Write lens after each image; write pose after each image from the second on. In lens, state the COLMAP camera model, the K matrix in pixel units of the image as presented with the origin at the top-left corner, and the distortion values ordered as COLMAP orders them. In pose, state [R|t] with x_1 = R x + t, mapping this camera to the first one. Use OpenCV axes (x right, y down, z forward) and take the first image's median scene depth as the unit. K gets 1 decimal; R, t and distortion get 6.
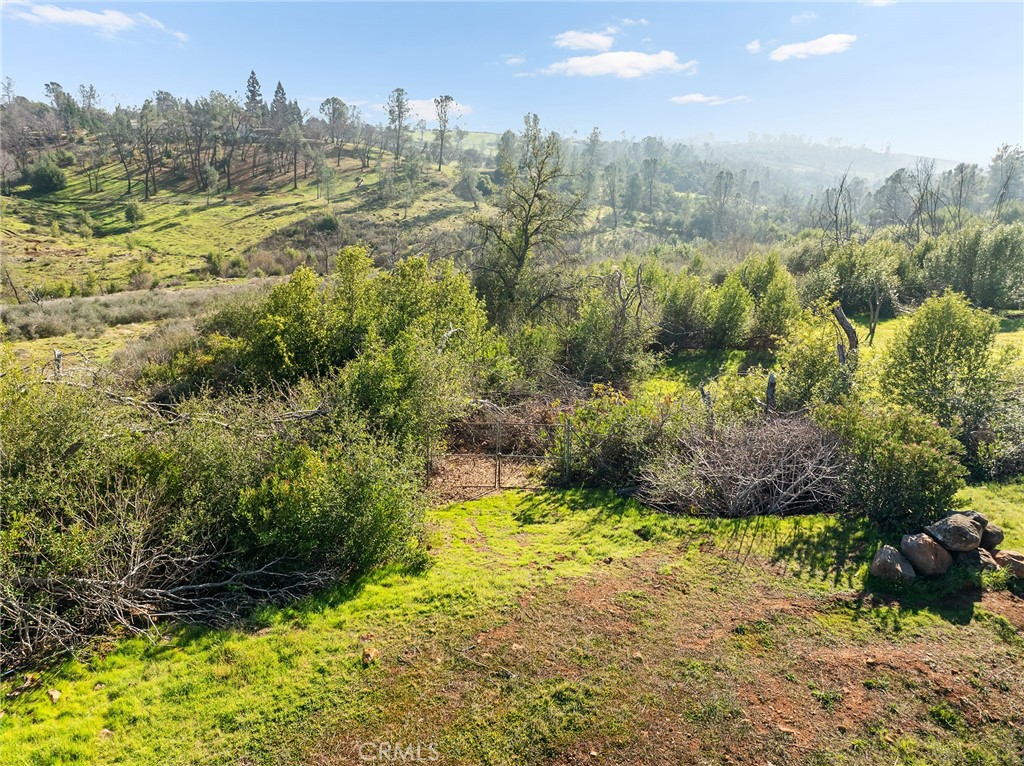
lens RADIAL K [[697.6, 0, 514.6], [0, 697.6, 363.8], [0, 0, 1]] dist [-0.067969, 0.040984]
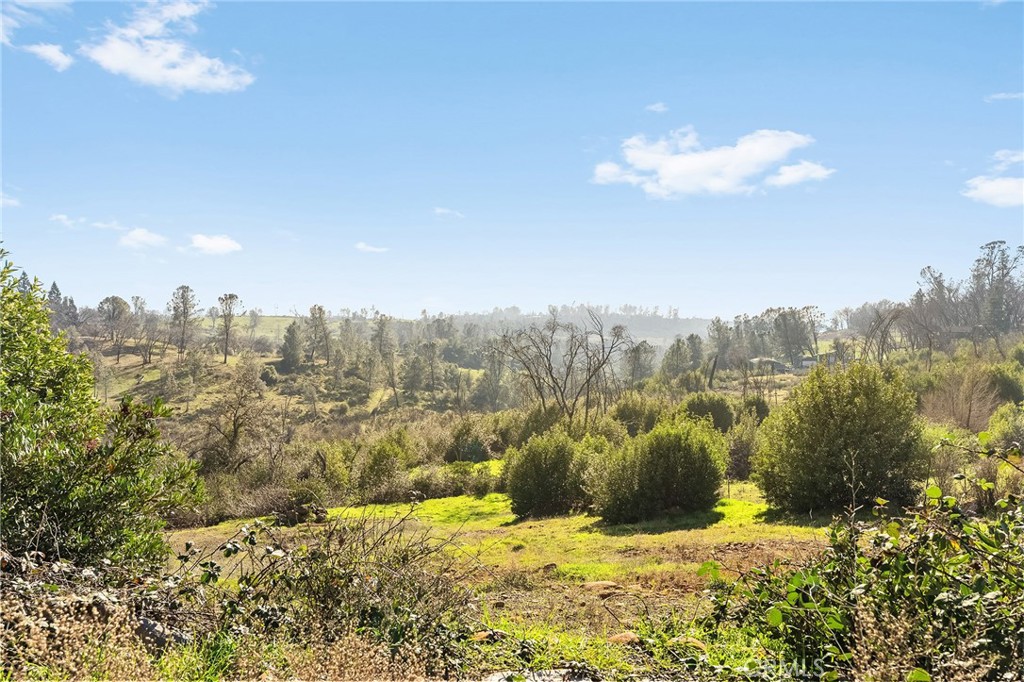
lens RADIAL K [[745.7, 0, 512.0], [0, 745.7, 341.0], [0, 0, 1]] dist [0.003931, 0.000885]
pose [[0.969166, -0.038164, 0.243436, 0.041630], [0.103090, 0.960117, -0.259900, 0.027082], [-0.223809, 0.276982, 0.934447, -0.166179]]
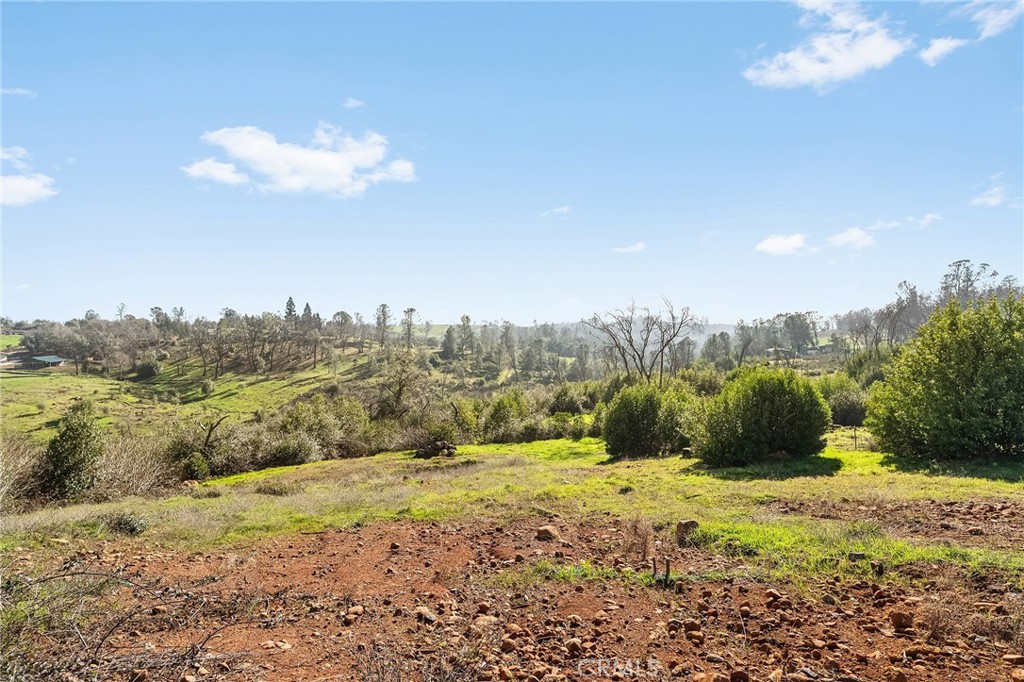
lens RADIAL K [[485.7, 0, 512.0], [0, 485.7, 341.0], [0, 0, 1]] dist [-0.000955, 0.001135]
pose [[0.995614, -0.046953, 0.080916, 0.048236], [0.067528, 0.959285, -0.274248, 0.025451], [-0.064745, 0.278509, 0.958249, -0.122788]]
